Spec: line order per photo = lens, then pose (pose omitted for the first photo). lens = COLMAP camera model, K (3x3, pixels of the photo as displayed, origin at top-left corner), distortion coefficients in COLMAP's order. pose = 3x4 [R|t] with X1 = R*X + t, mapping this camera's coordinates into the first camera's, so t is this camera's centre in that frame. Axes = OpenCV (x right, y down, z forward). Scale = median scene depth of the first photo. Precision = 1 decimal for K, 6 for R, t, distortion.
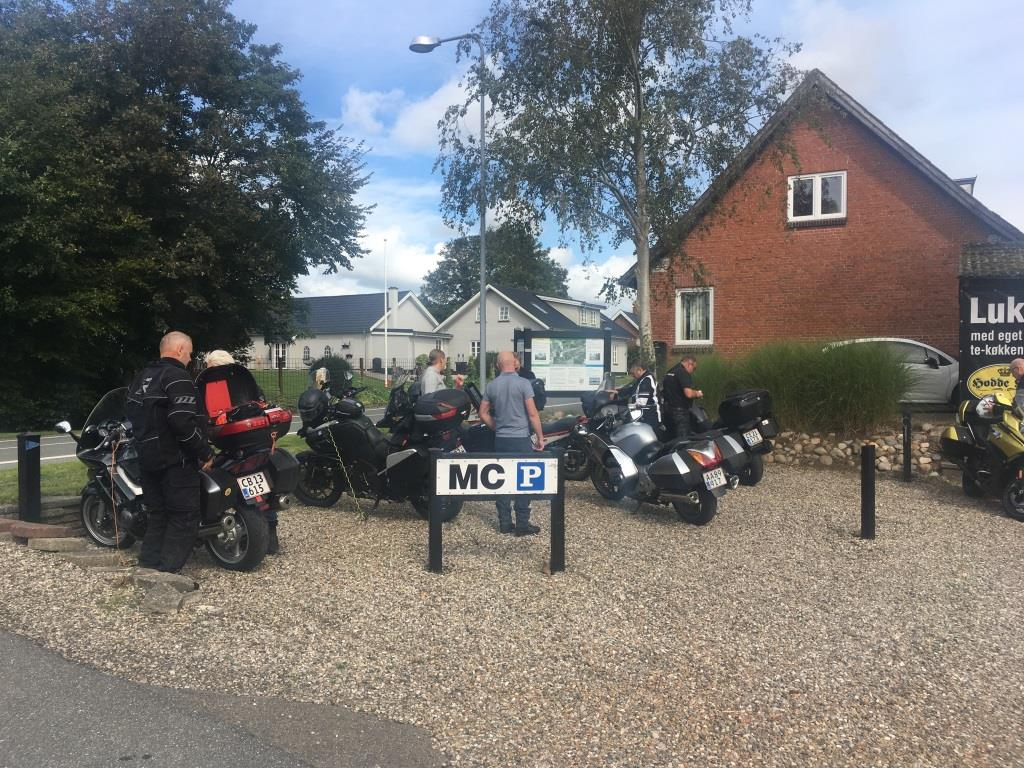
lens RADIAL K [[903.3, 0, 482.3], [0, 903.3, 383.9], [0, 0, 1]] dist [0.036561, -0.037041]
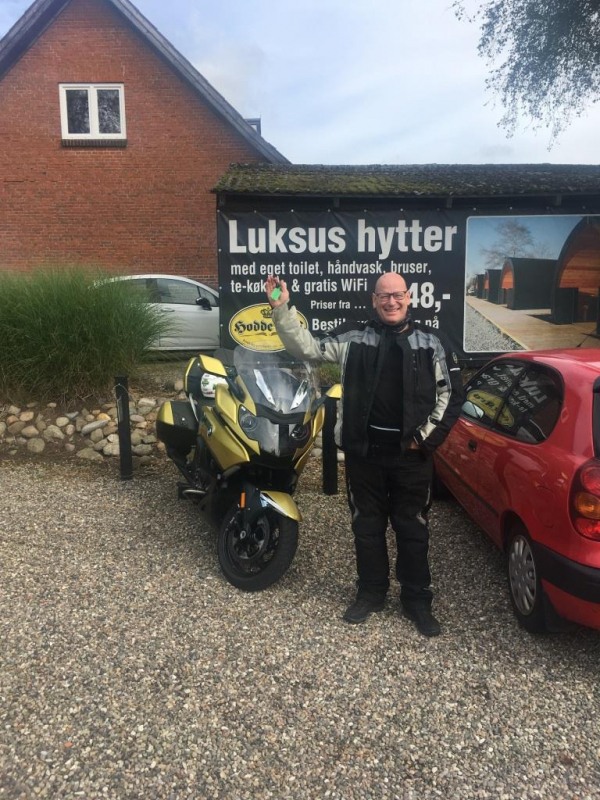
lens RADIAL K [[705.7, 0, 301.5], [0, 705.7, 398.5], [0, 0, 1]] dist [0.036561, -0.037041]
pose [[0.874443, -0.070440, 0.479986, 0.282365], [0.020167, 0.993825, 0.109107, -0.005253], [-0.484708, -0.085728, 0.870465, 0.413060]]
